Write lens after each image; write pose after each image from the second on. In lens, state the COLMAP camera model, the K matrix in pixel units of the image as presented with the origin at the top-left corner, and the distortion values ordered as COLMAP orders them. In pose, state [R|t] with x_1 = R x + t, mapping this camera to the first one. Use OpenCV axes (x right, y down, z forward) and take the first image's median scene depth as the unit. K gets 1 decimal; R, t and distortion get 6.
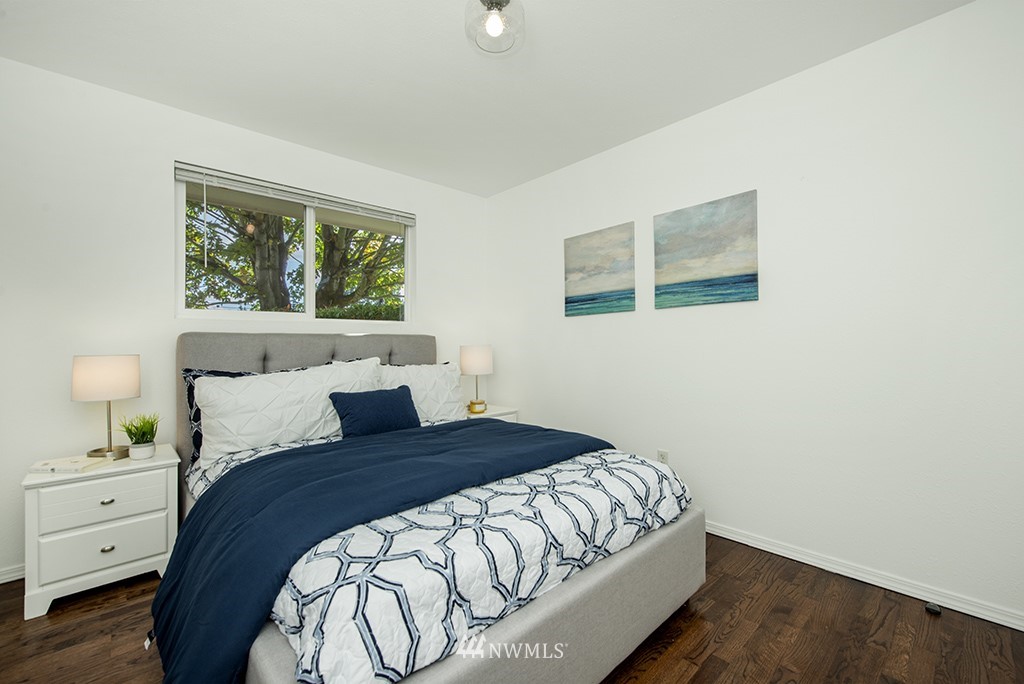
lens RADIAL K [[425.1, 0, 511.7], [0, 425.1, 346.6], [0, 0, 1]] dist [0.002138, 0.000089]
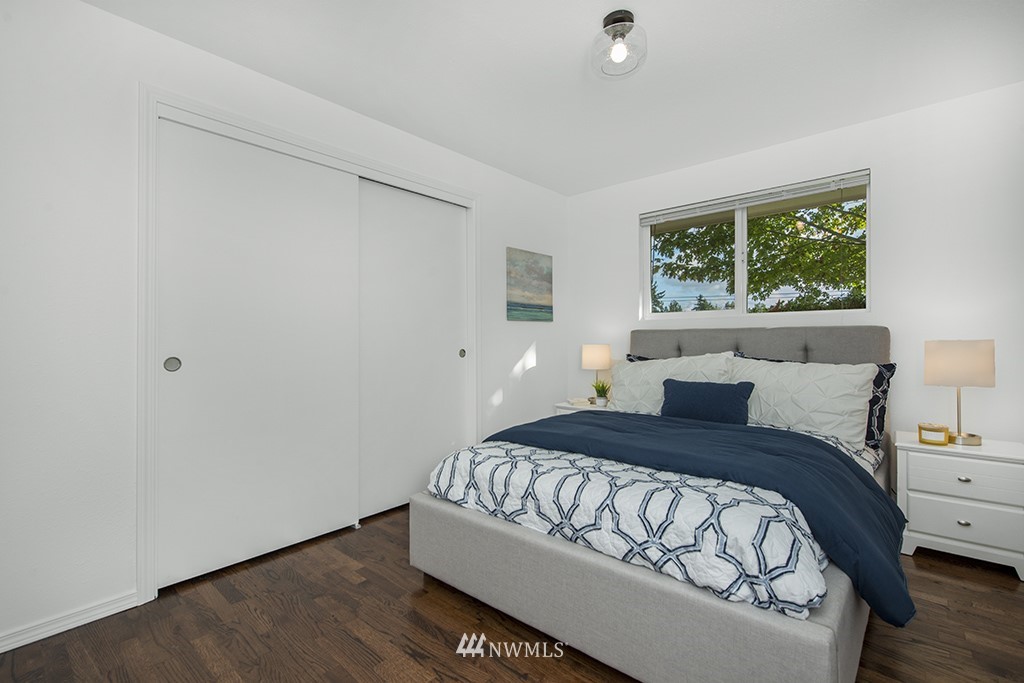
lens RADIAL K [[442.8, 0, 512.0], [0, 442.8, 341.5], [0, 0, 1]] dist [-0.000902, -0.000038]
pose [[0.115374, 0.012155, -0.993248, 1.011345], [-0.004529, 0.999921, 0.011711, -0.013021], [0.993312, 0.003147, 0.115420, 0.553619]]
